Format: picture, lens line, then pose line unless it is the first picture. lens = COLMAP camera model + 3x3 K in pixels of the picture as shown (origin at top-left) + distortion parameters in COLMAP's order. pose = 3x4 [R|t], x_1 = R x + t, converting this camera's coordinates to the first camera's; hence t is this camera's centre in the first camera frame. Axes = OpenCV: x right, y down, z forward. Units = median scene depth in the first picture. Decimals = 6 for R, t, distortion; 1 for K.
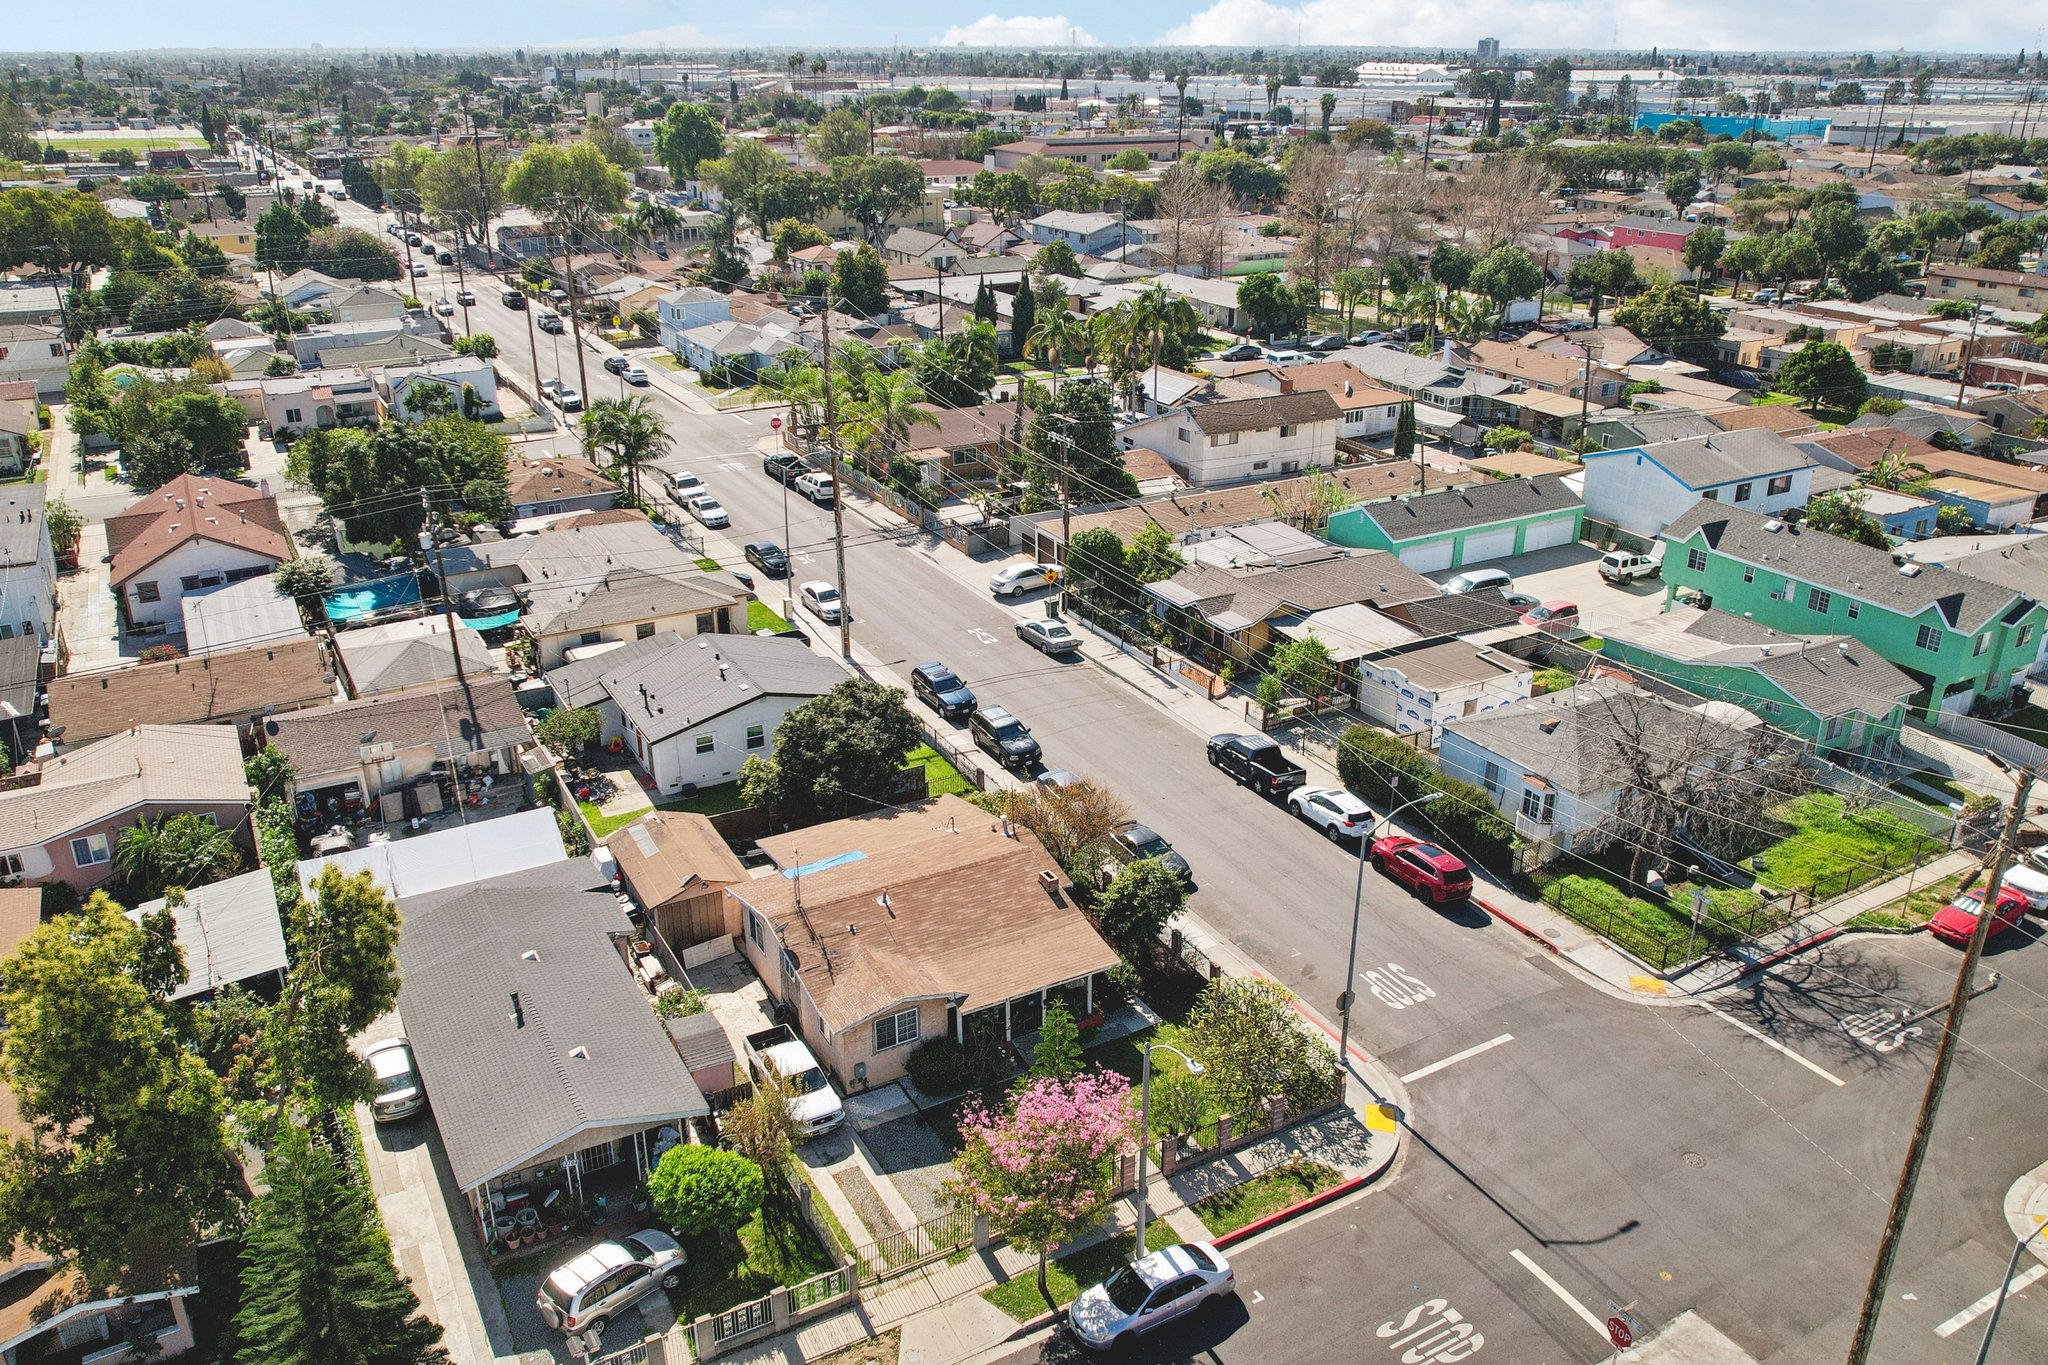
lens RADIAL K [[1553.8, 0, 1033.2], [0, 1553.8, 685.6], [0, 0, 1]] dist [-0.061656, 0.042187]
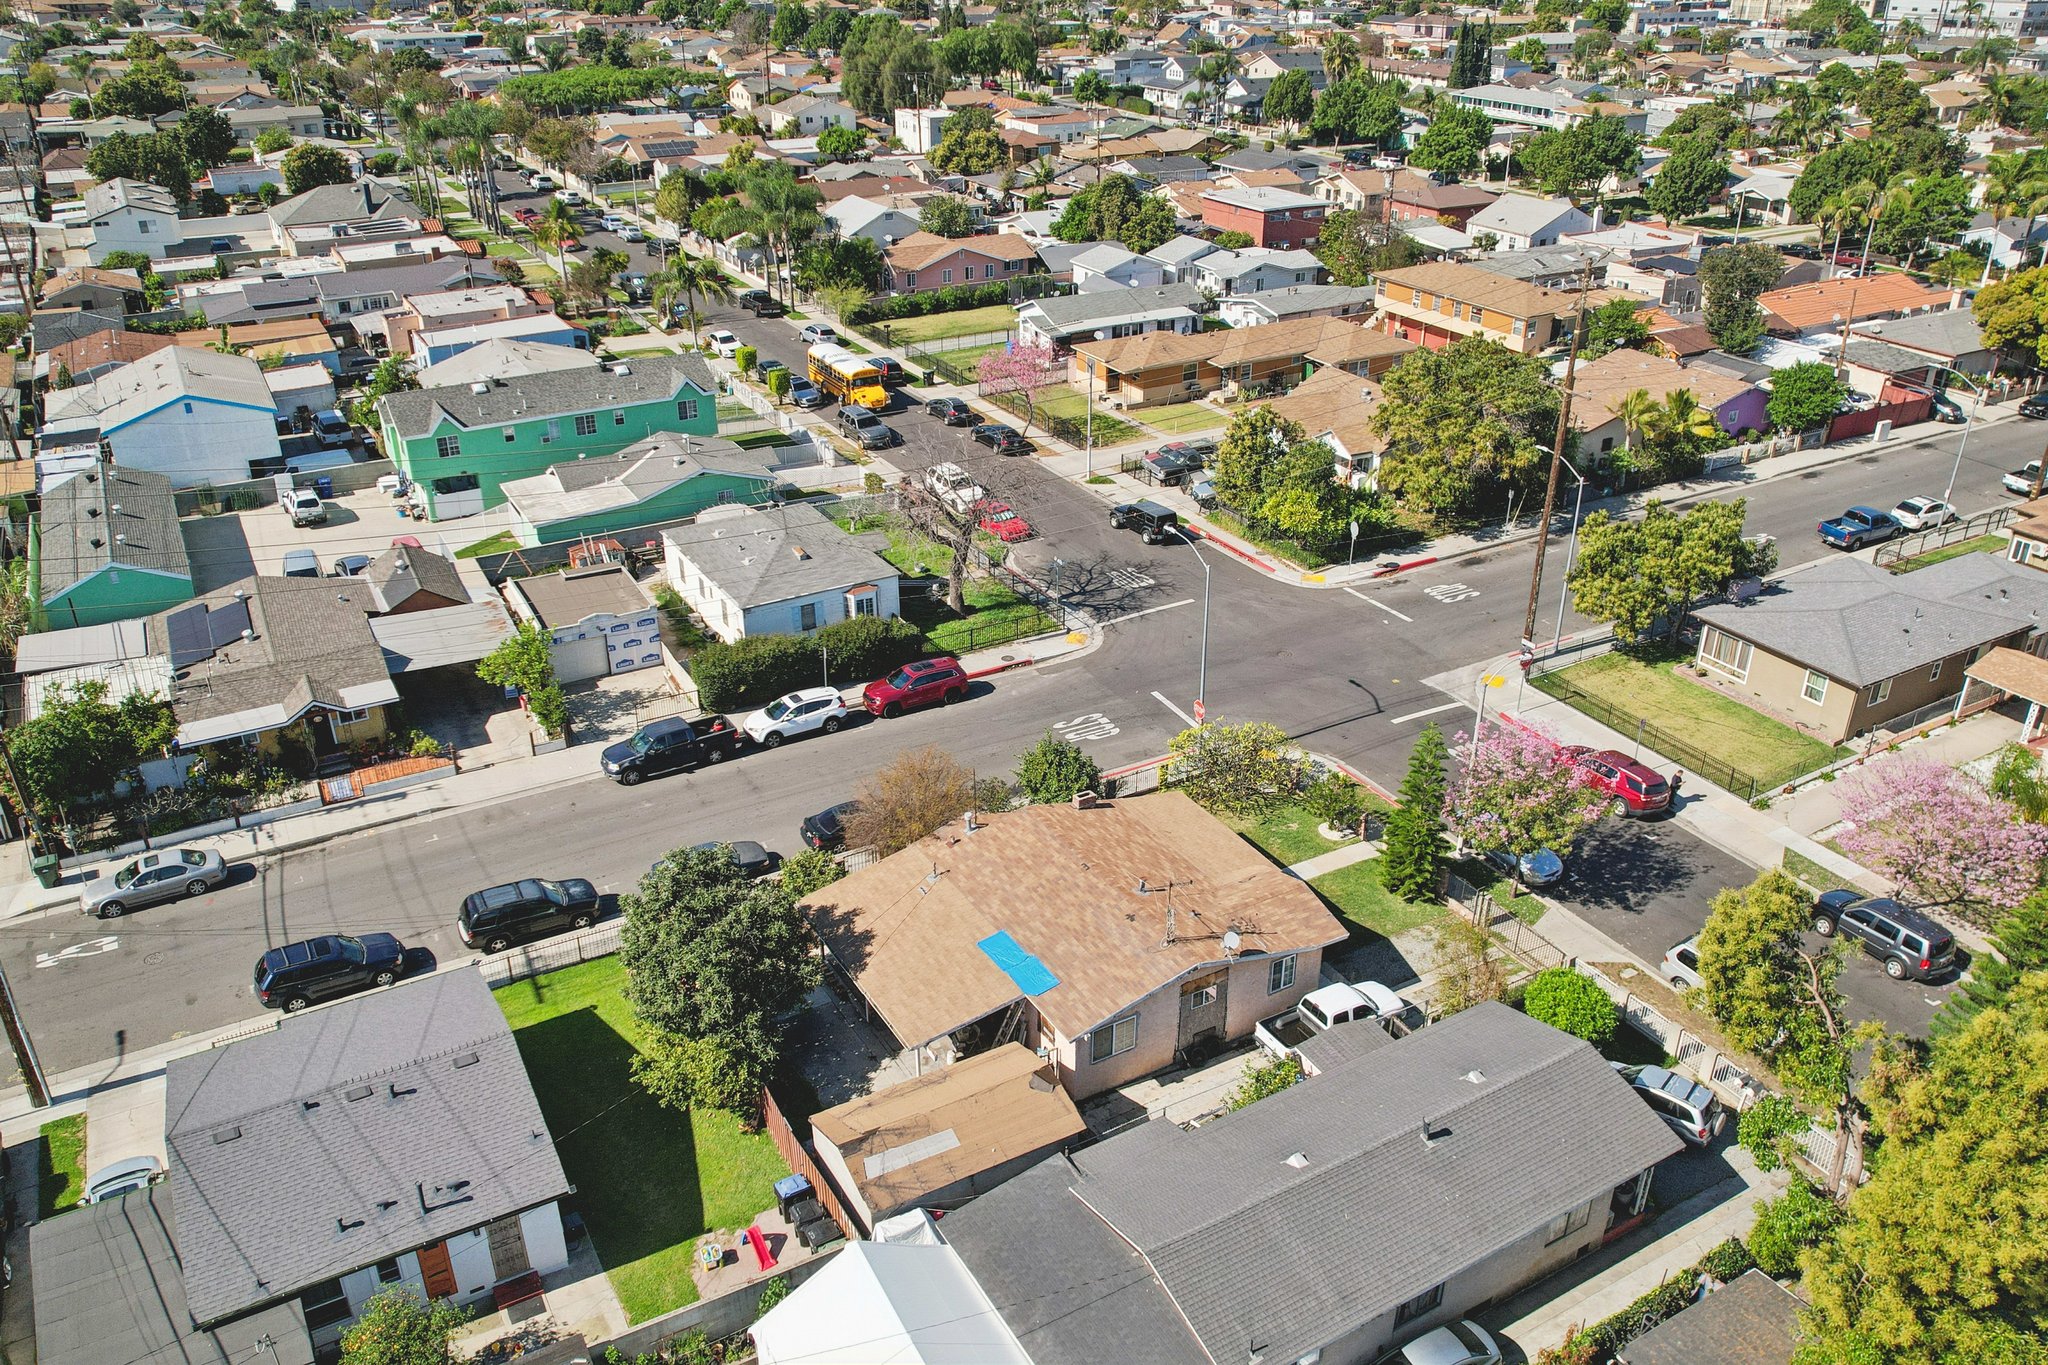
lens RADIAL K [[1553.8, 0, 1033.2], [0, 1553.8, 685.6], [0, 0, 1]] dist [-0.061656, 0.042187]
pose [[-0.009989, -0.453498, 0.891201, -0.502491], [0.384854, 0.820849, 0.422012, -0.217603], [-0.922924, 0.347198, 0.166331, 0.510520]]
